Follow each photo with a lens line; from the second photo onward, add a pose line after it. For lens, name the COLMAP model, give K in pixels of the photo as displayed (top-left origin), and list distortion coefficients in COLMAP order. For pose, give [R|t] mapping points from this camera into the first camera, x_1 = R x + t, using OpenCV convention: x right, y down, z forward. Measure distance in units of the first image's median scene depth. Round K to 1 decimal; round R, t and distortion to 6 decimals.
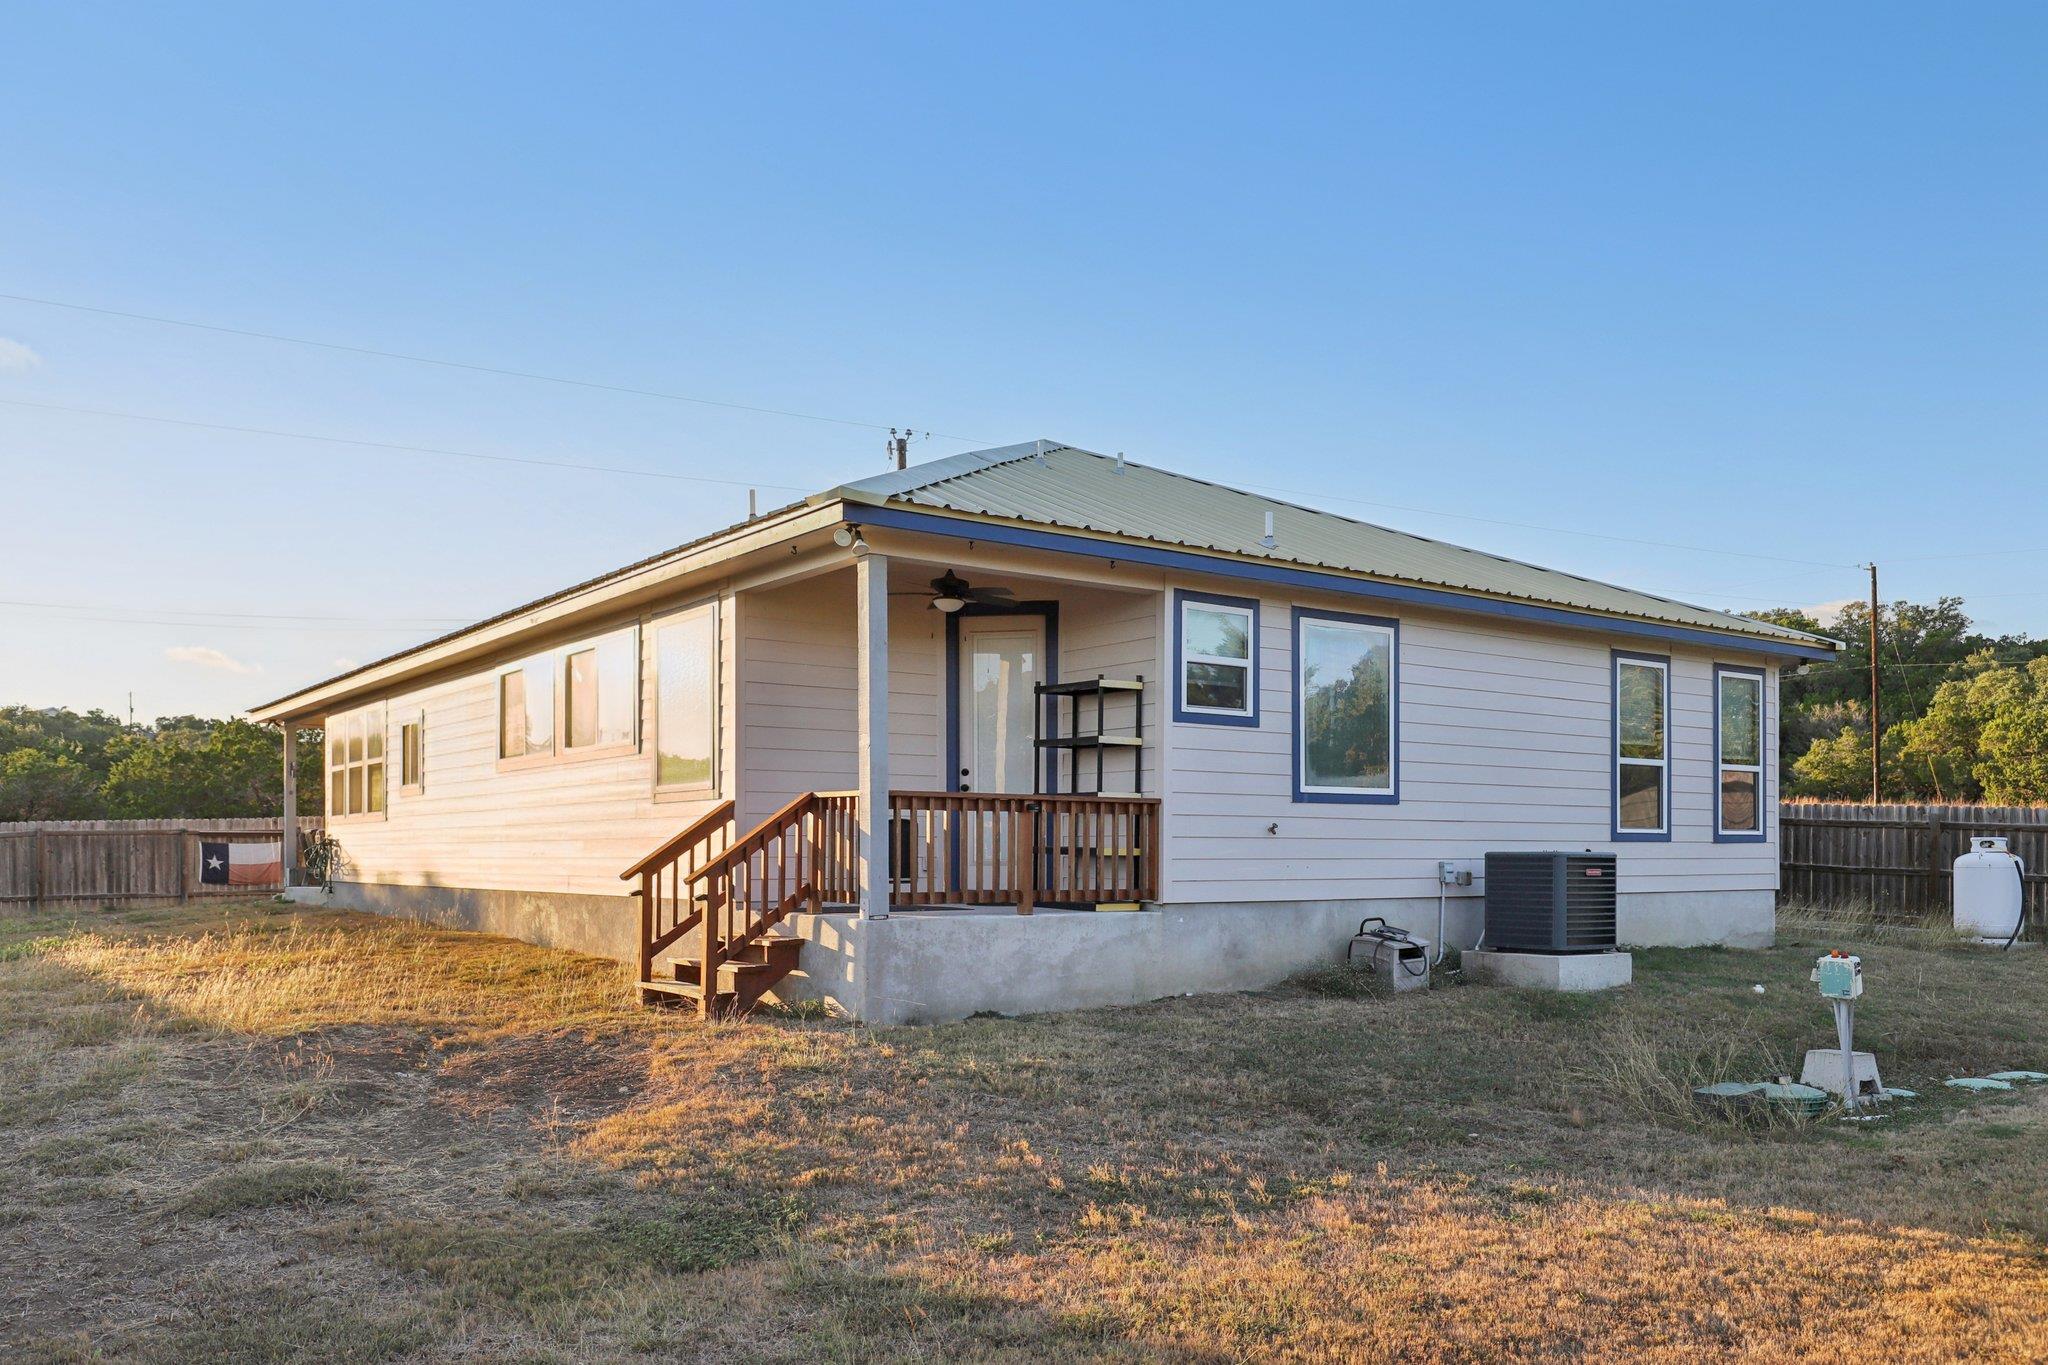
lens RADIAL K [[1567.5, 0, 1024.0], [0, 1567.5, 682.5], [0, 0, 1]] dist [0.008287, 0.002988]
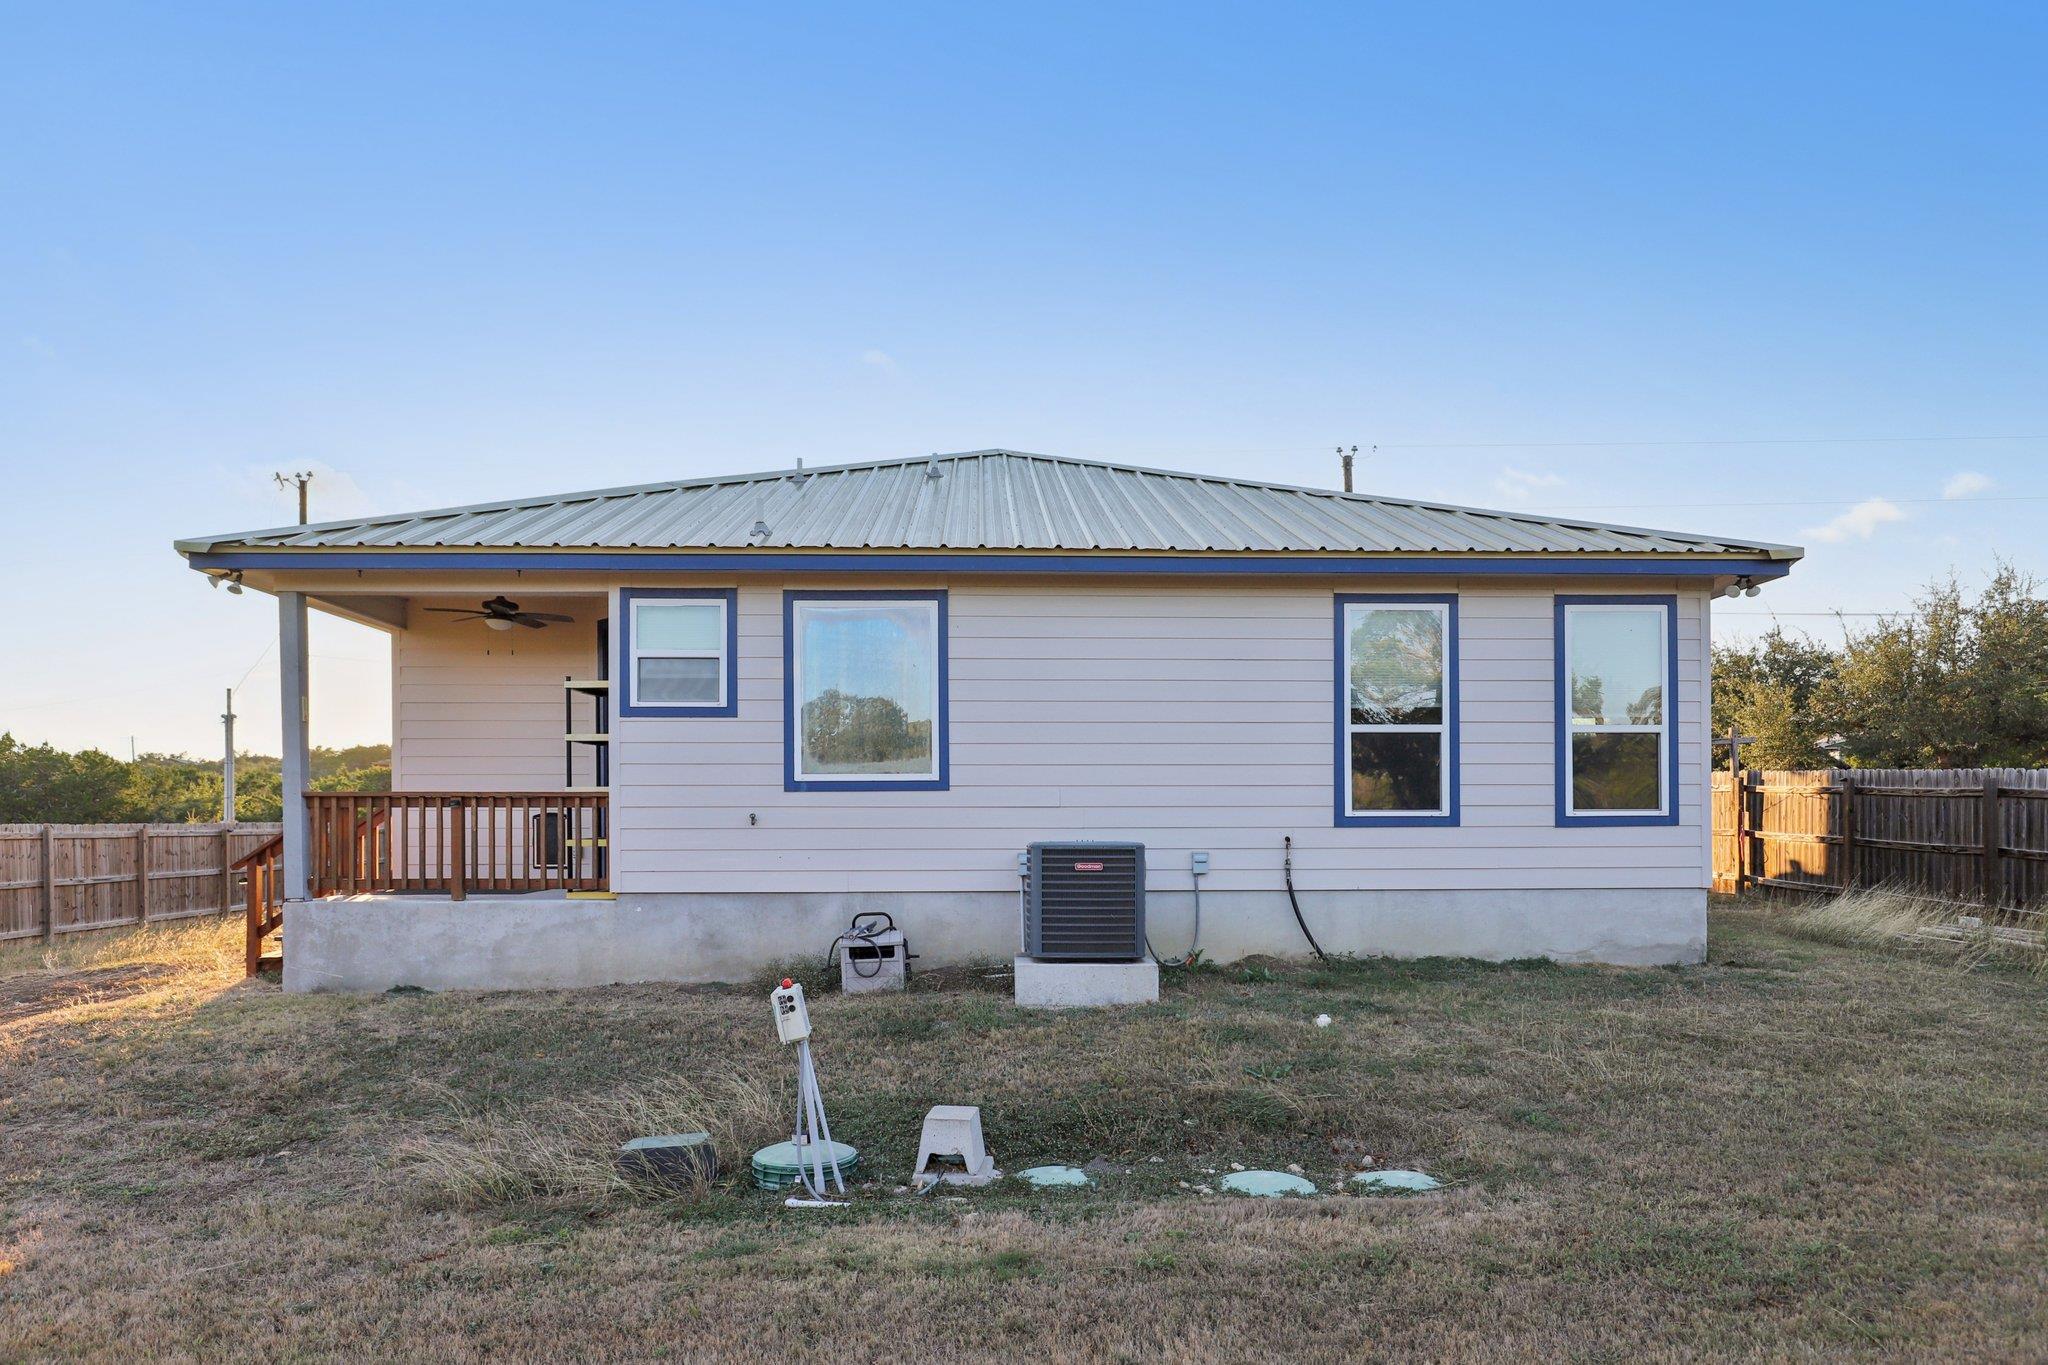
lens RADIAL K [[1285.1, 0, 1024.0], [0, 1285.1, 682.5], [0, 0, 1]] dist [-0.003372, -0.000551]
pose [[0.828300, -0.067399, -0.556216, 0.750293], [0.063724, 0.997629, -0.025990, 0.039602], [0.556649, -0.013917, 0.830631, 0.423998]]
